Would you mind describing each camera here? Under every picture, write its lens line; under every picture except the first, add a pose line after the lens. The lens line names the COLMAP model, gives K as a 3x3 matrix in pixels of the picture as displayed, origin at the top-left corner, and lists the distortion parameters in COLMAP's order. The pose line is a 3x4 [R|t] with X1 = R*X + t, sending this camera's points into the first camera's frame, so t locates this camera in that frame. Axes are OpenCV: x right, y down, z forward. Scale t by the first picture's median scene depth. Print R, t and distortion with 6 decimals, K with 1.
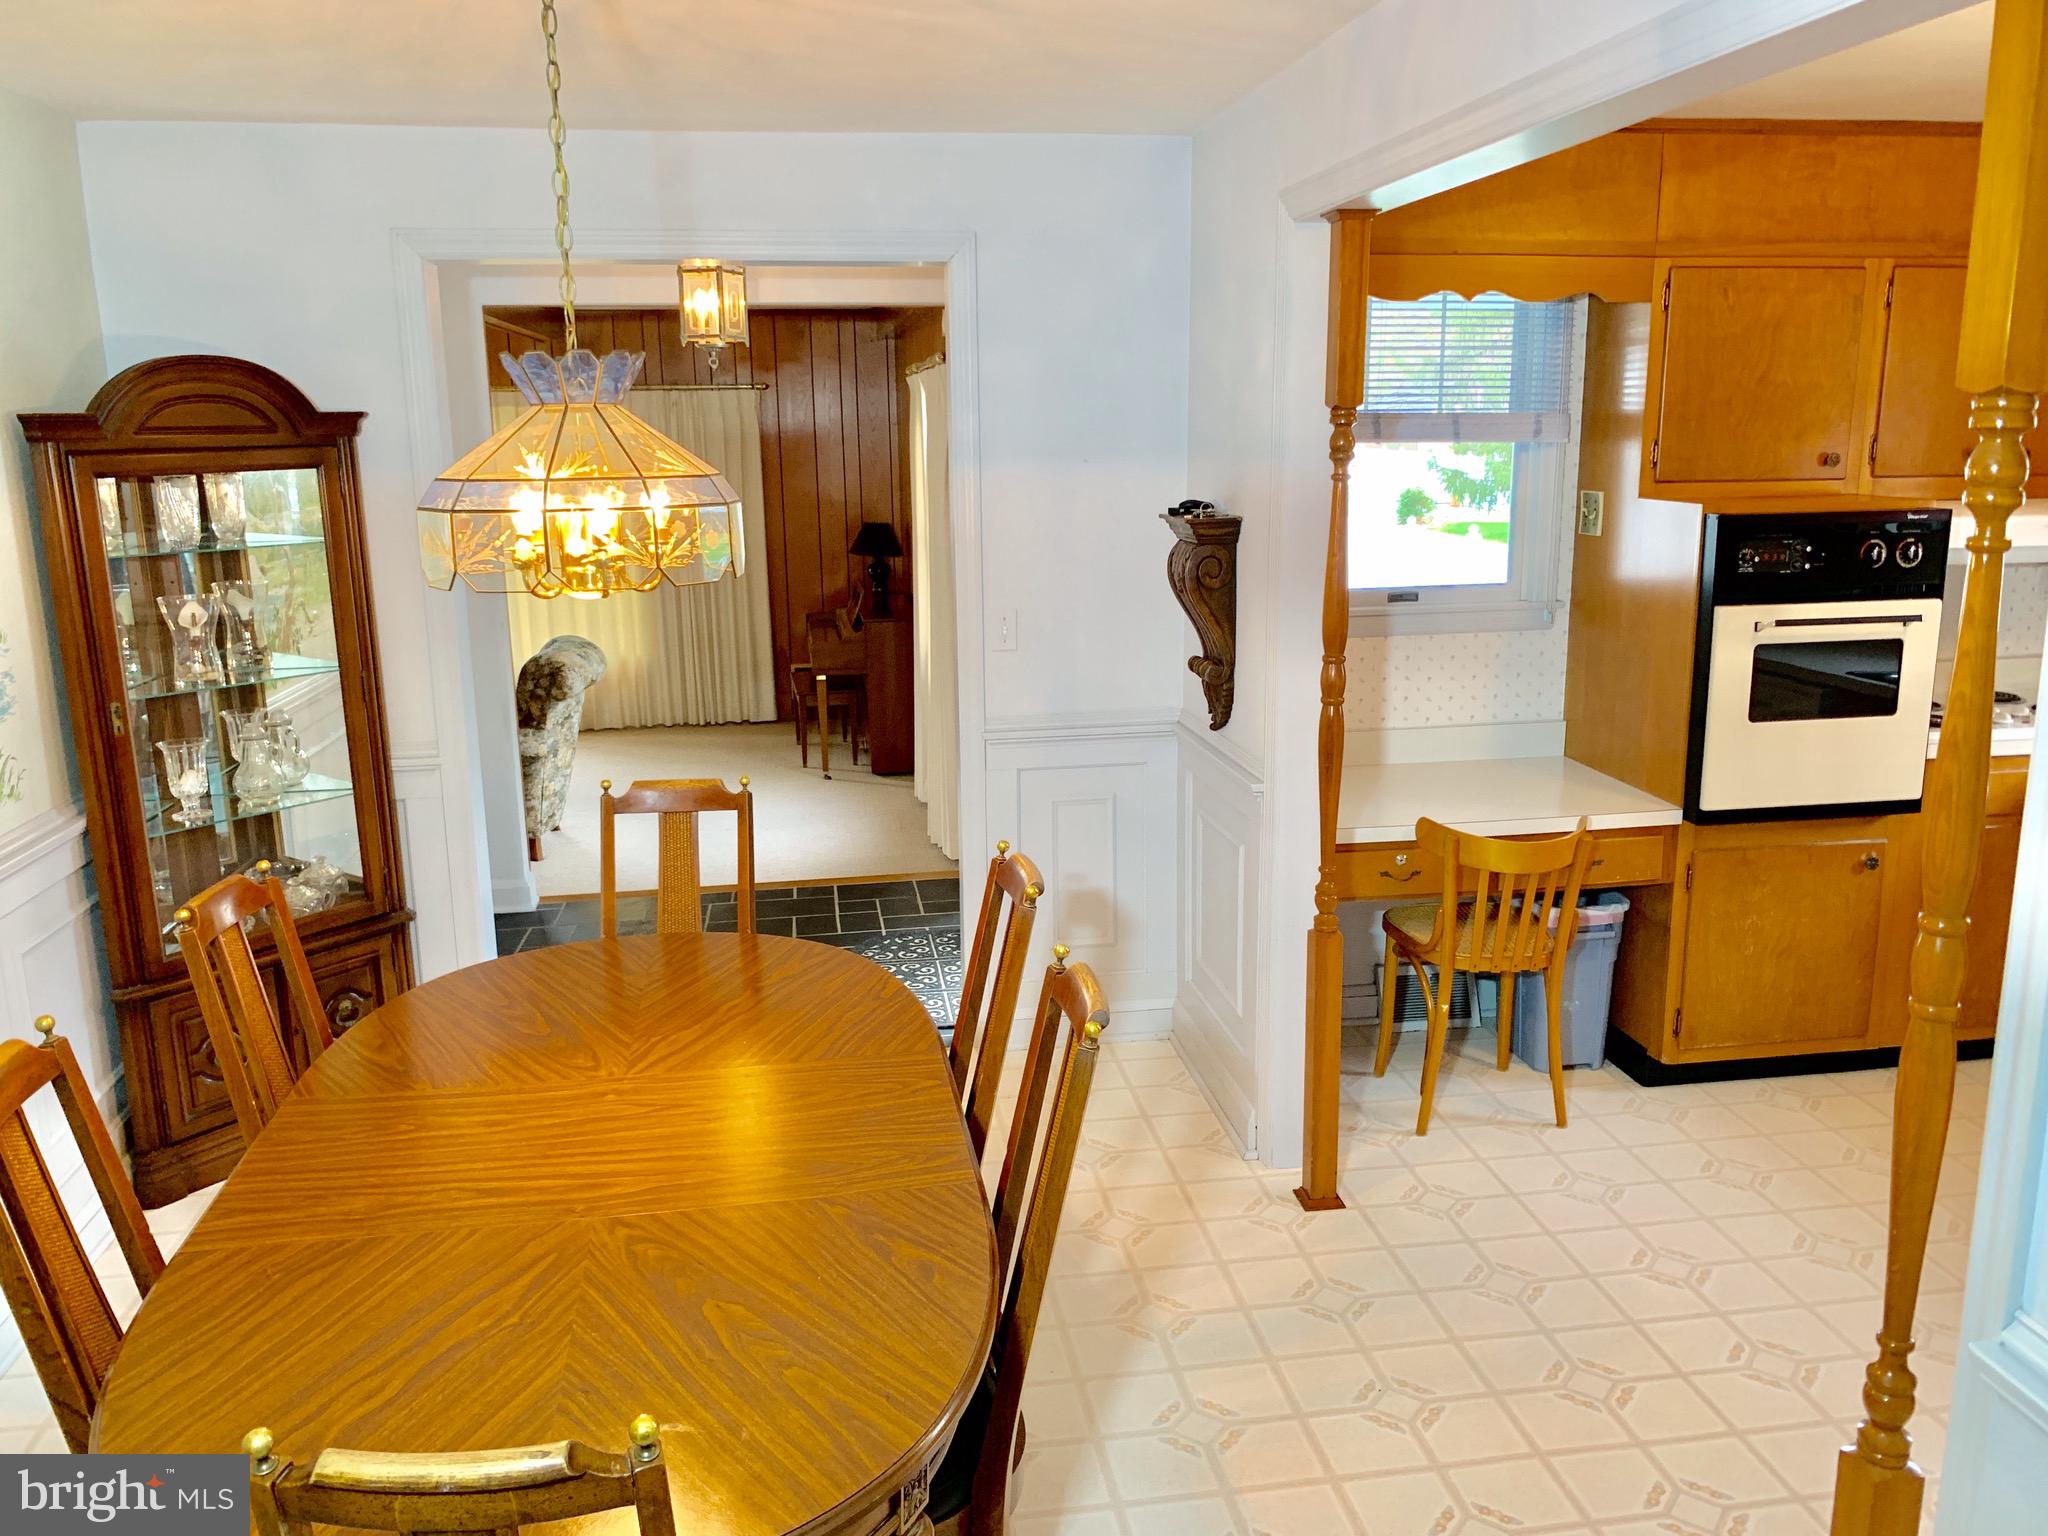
lens RADIAL K [[1572.7, 0, 1047.4], [0, 1572.7, 770.5], [0, 0, 1]] dist [0.001872, -0.013172]
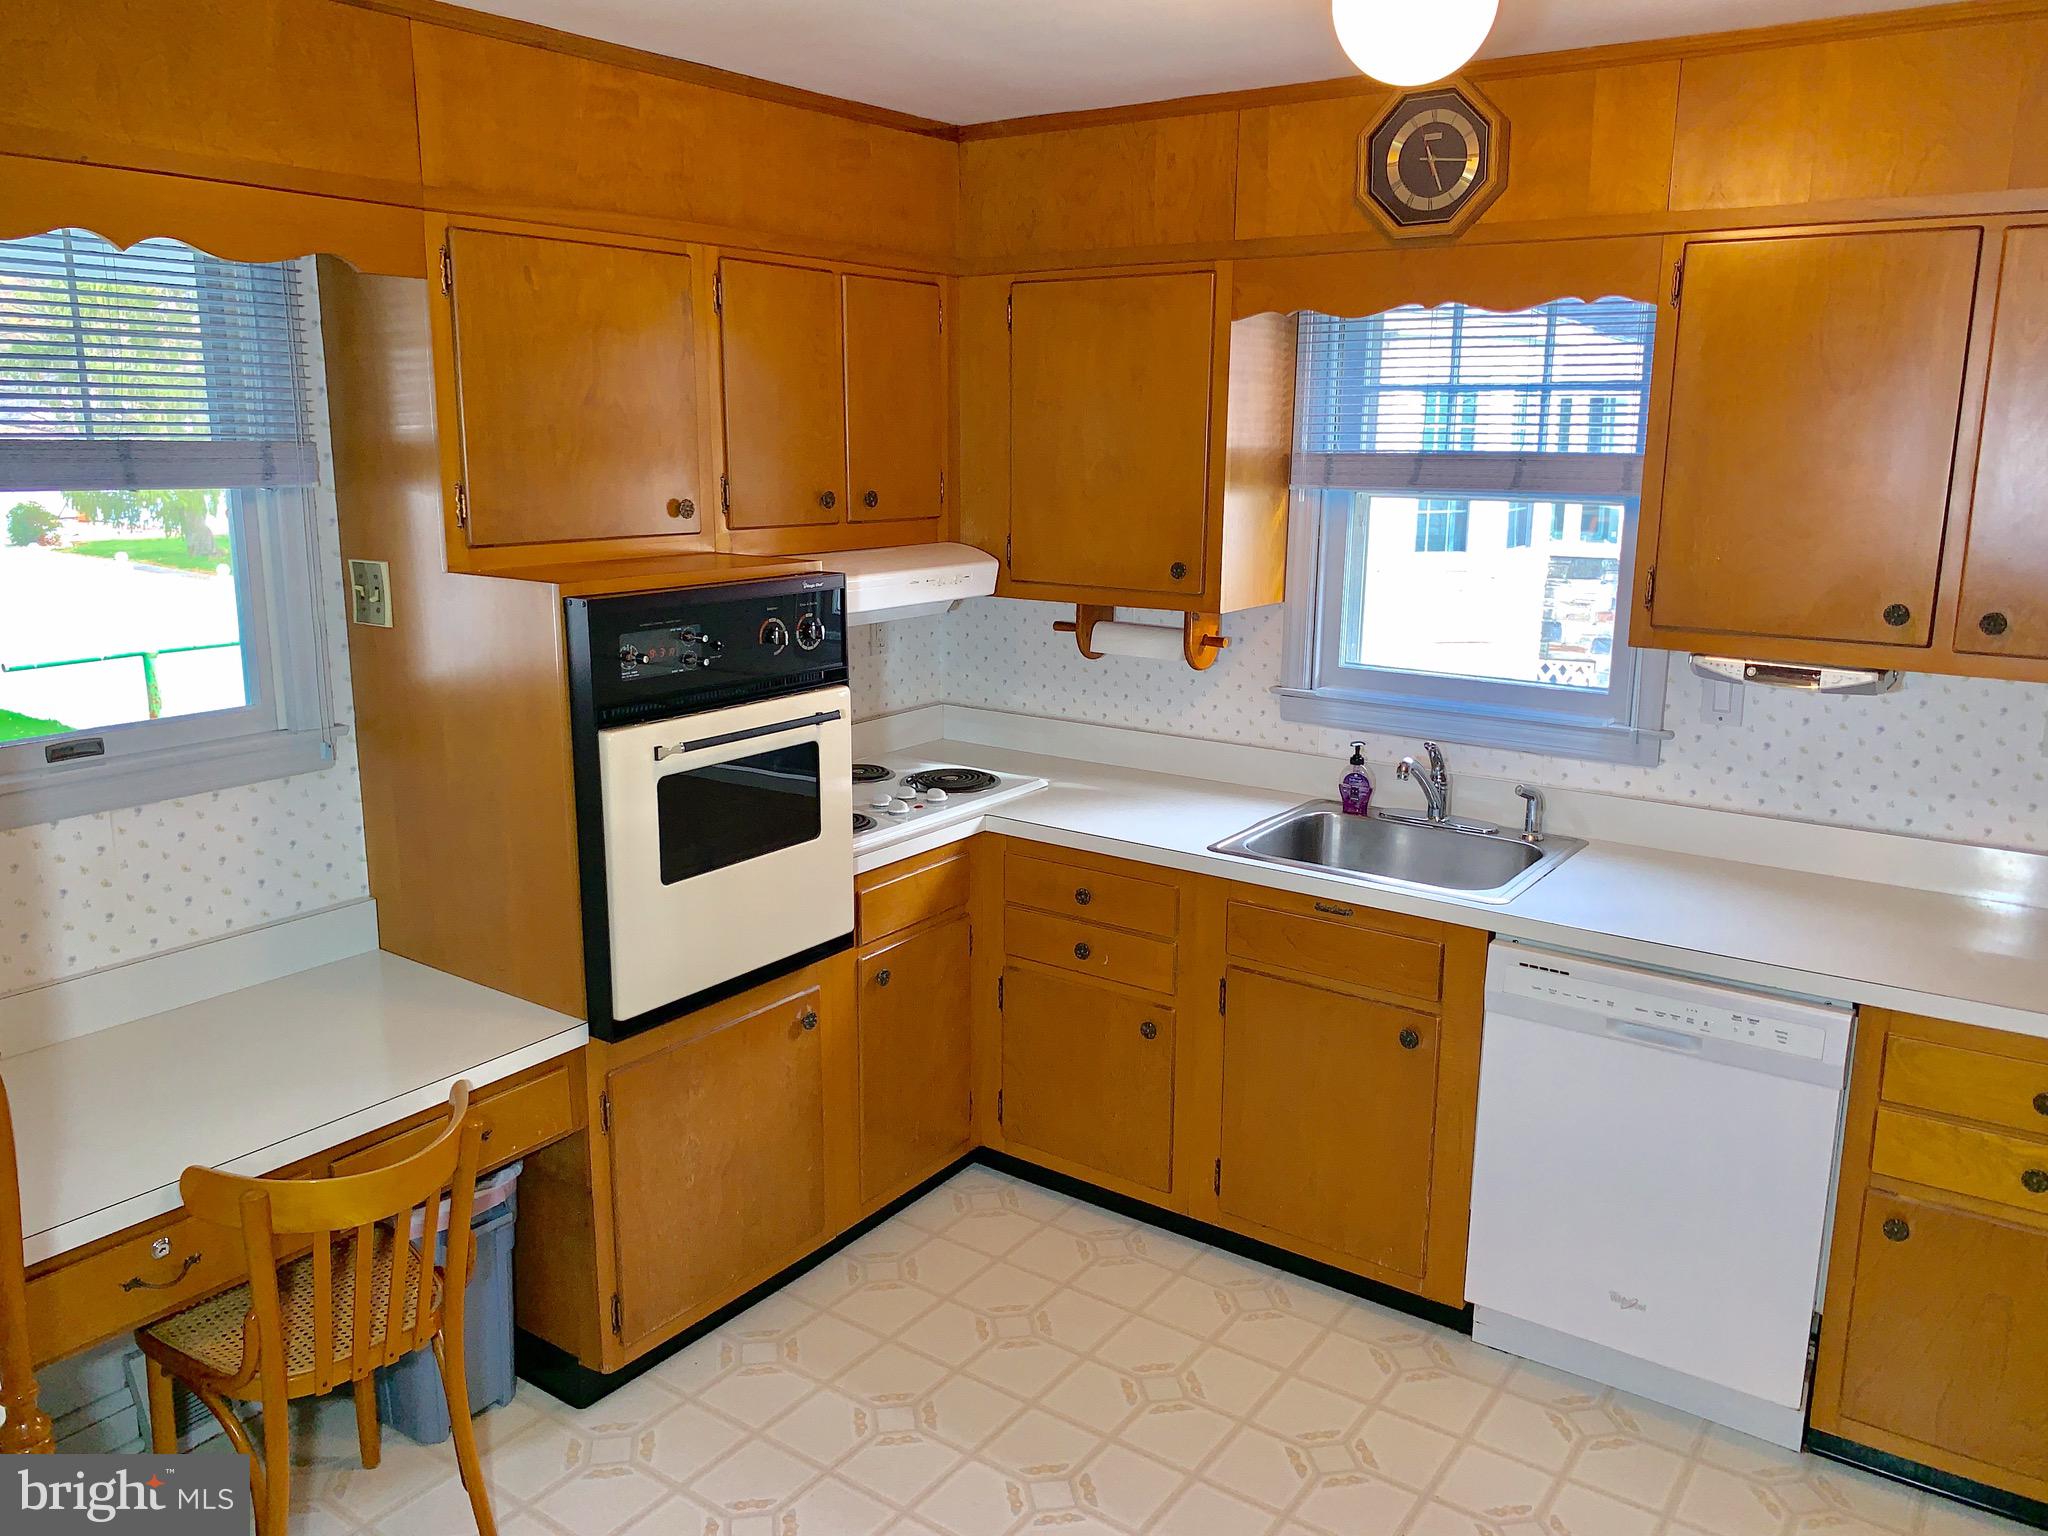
lens RADIAL K [[1586.1, 0, 1024.0], [0, 1586.1, 768.0], [0, 0, 1]] dist [0.078532, -0.165654]
pose [[0.712200, -0.133804, 0.689106, 0.070902], [0.139550, 0.989060, 0.047819, -0.089658], [-0.687966, 0.062108, 0.723081, 0.346039]]
